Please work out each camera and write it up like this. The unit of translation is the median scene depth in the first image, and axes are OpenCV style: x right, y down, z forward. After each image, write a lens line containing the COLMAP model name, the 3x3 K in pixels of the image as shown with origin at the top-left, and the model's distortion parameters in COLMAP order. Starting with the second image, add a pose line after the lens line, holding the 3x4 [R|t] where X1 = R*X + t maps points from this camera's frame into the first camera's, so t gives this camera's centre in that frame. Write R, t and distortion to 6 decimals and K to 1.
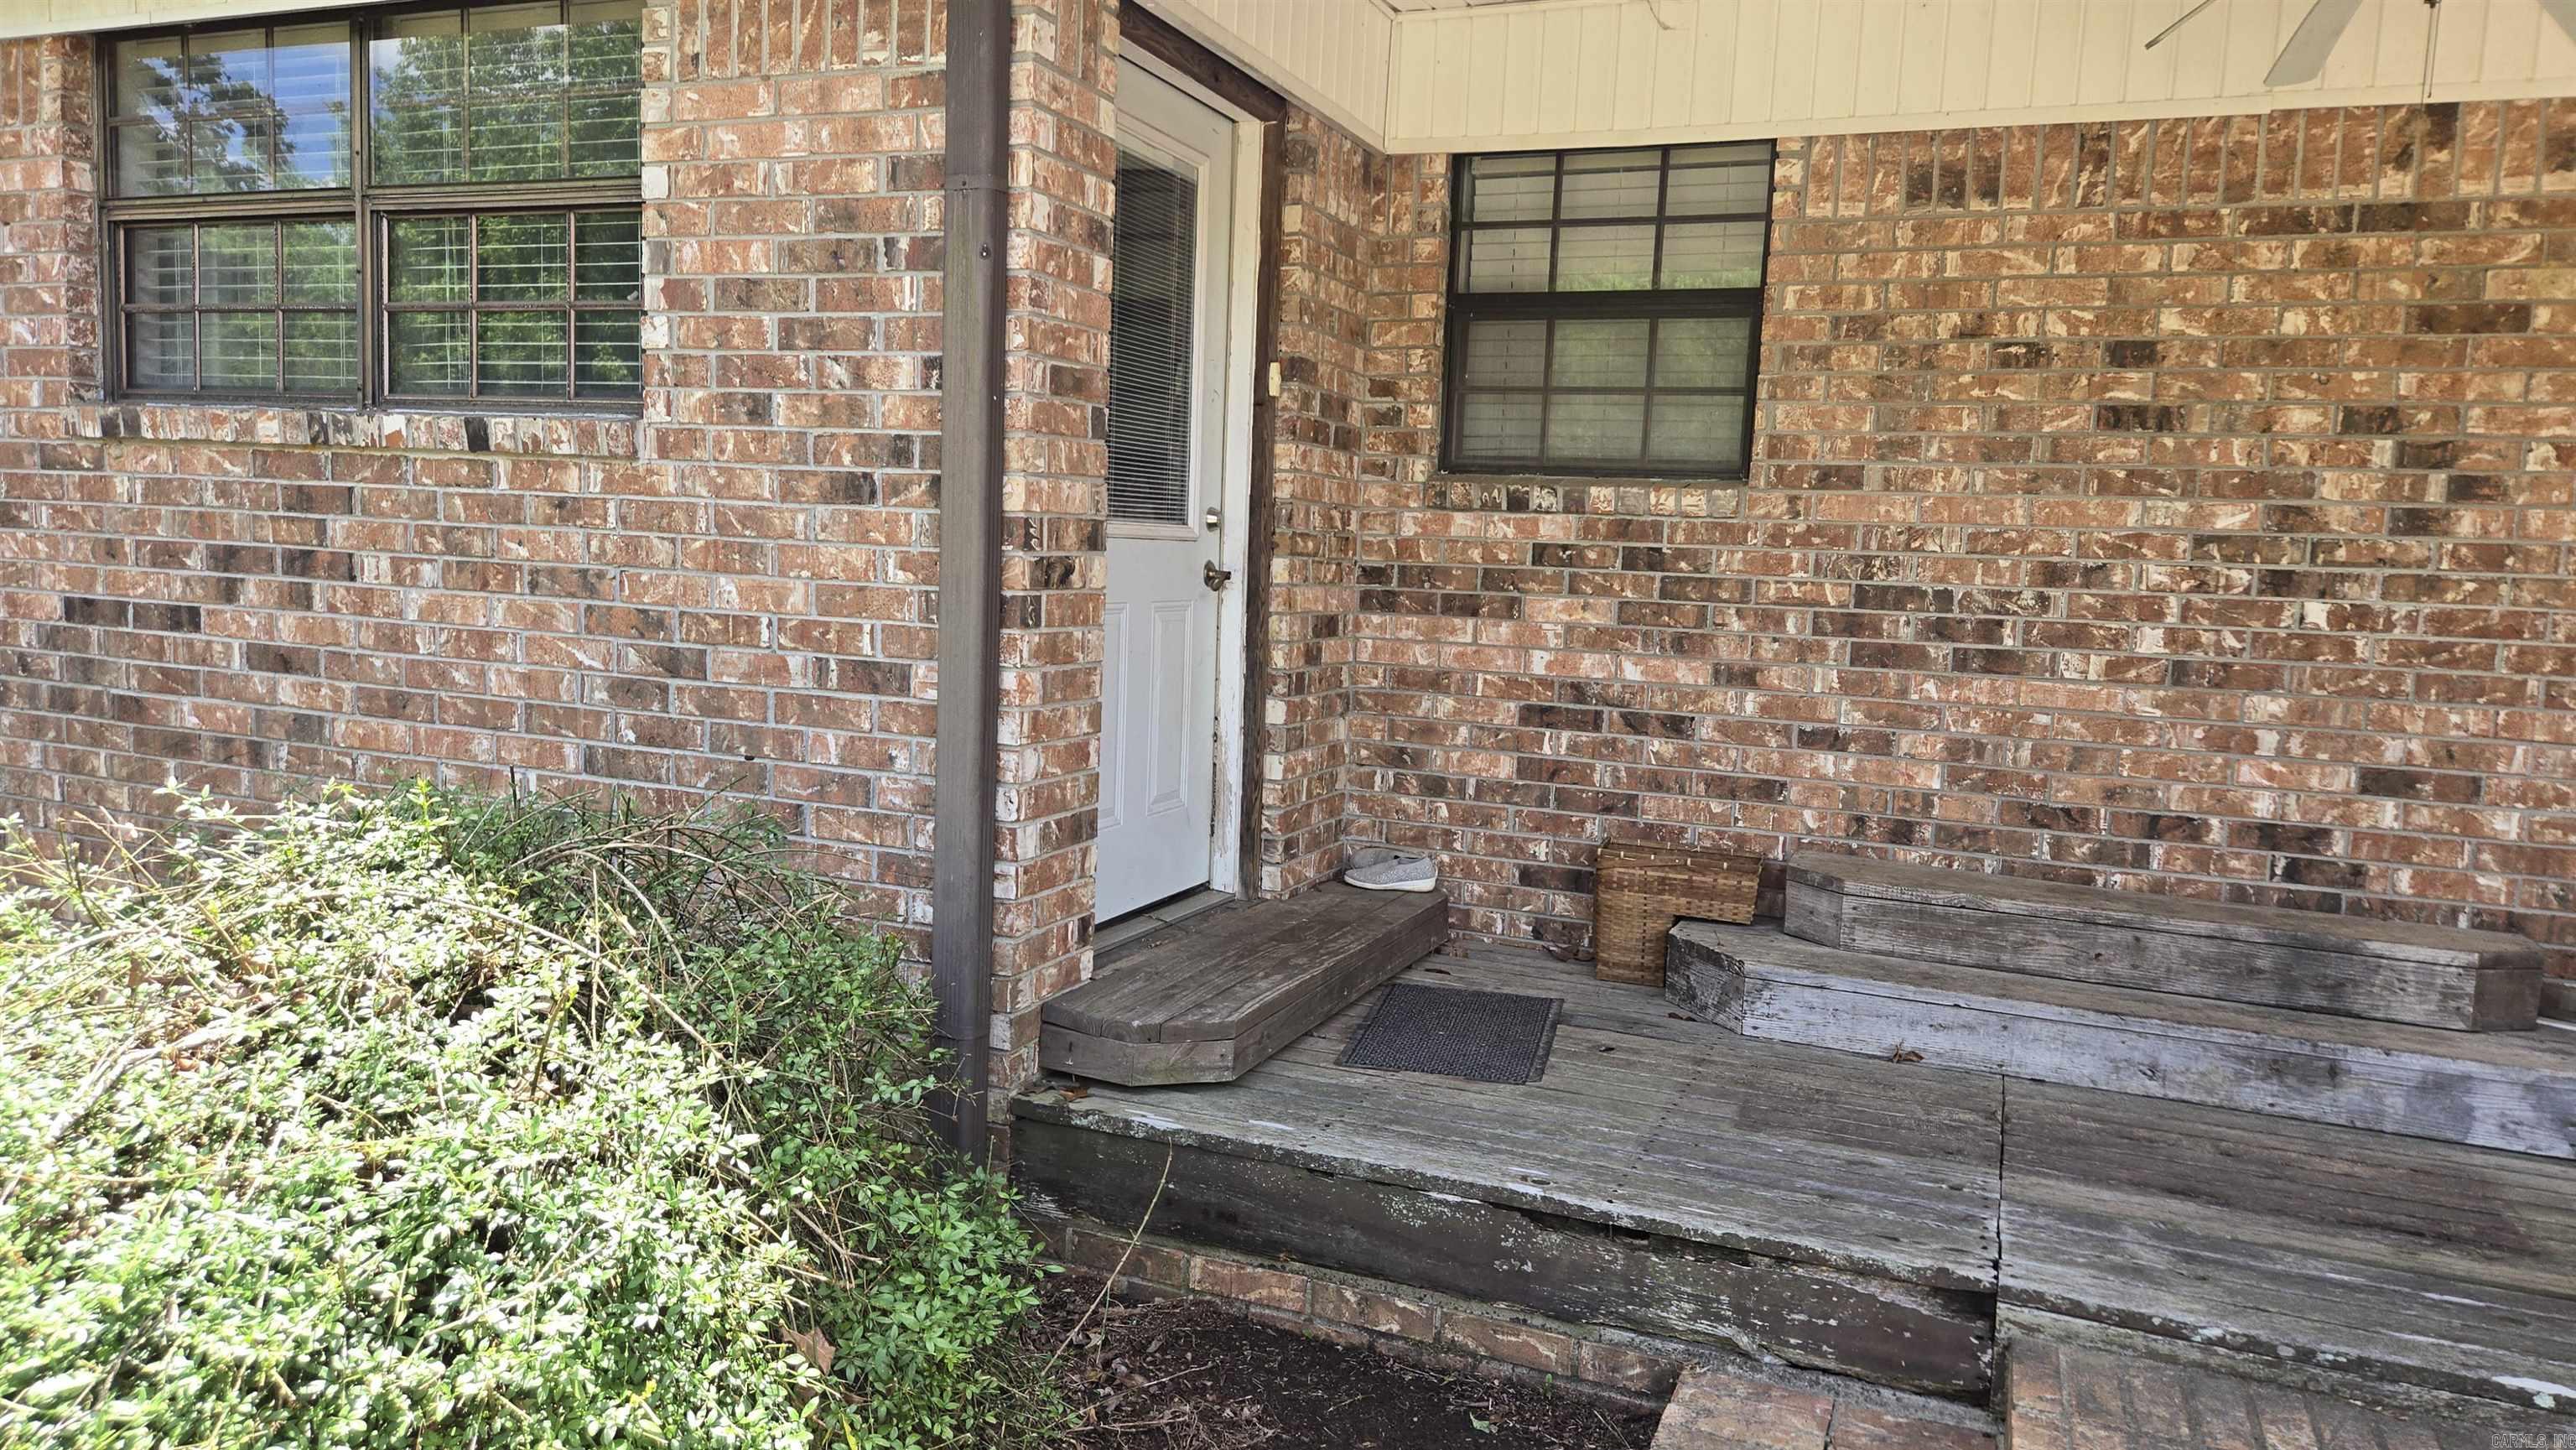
lens RADIAL K [[1710.4, 0, 1291.3], [0, 1710.4, 726.4], [0, 0, 1]] dist [0.067295, -0.058532]
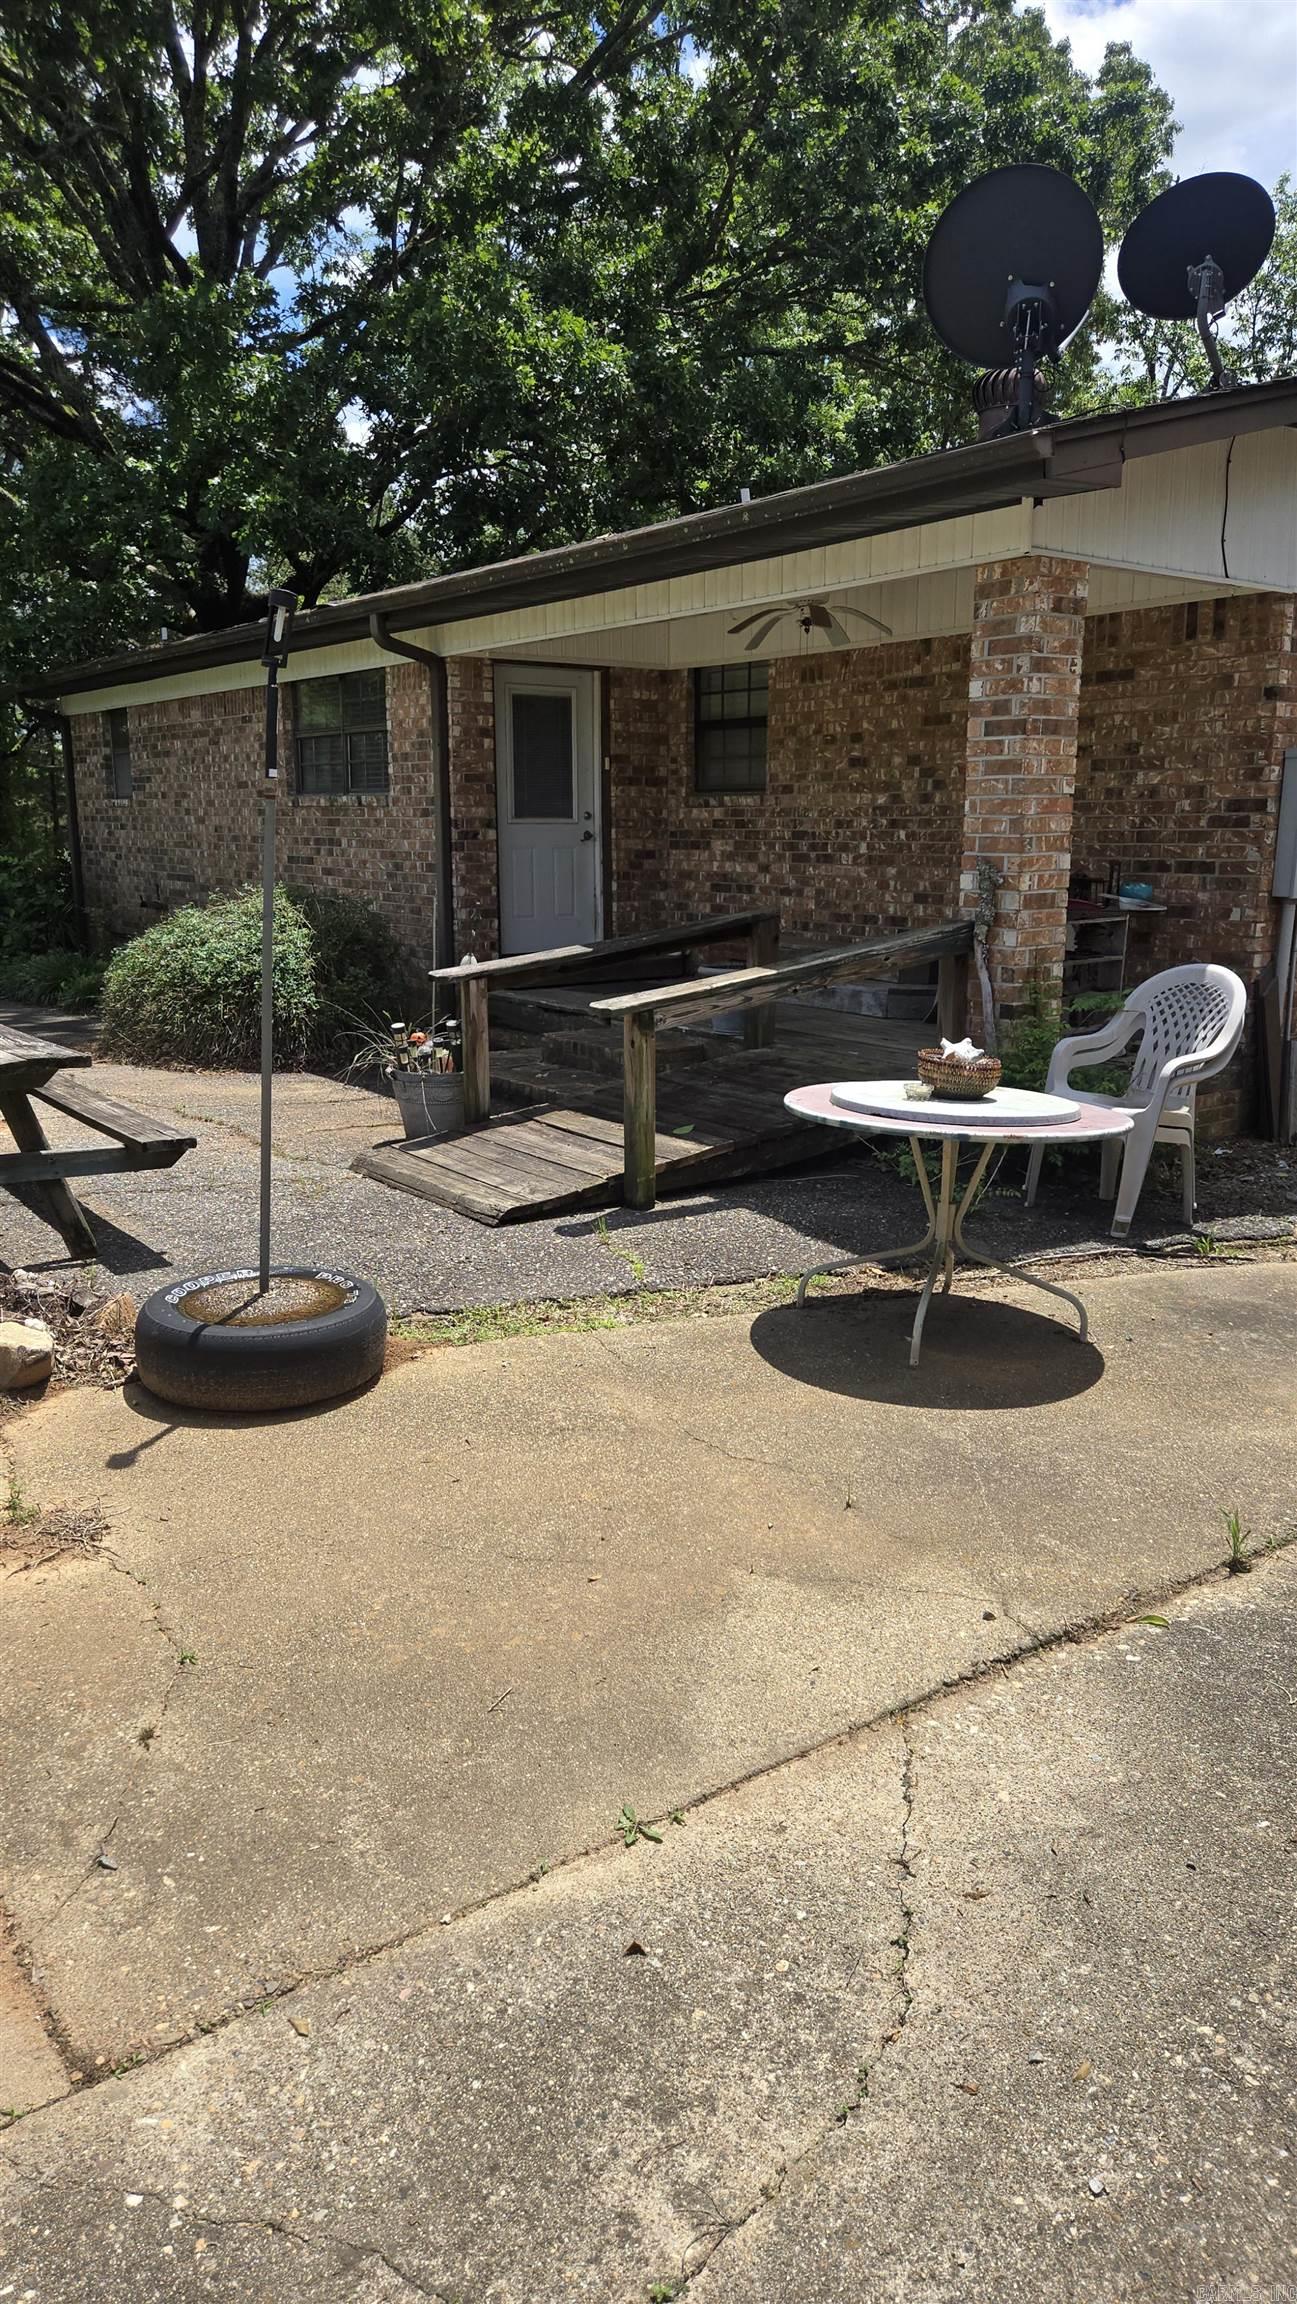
lens RADIAL K [[1529.7, 0, 642.7], [0, 1529.7, 1148.5], [0, 0, 1]] dist [0.067295, -0.058532]
pose [[0.856478, 0.066763, -0.511849, 1.422967], [-0.019316, 0.995051, 0.097467, 0.183645], [0.515823, -0.073592, 0.853529, -1.198490]]
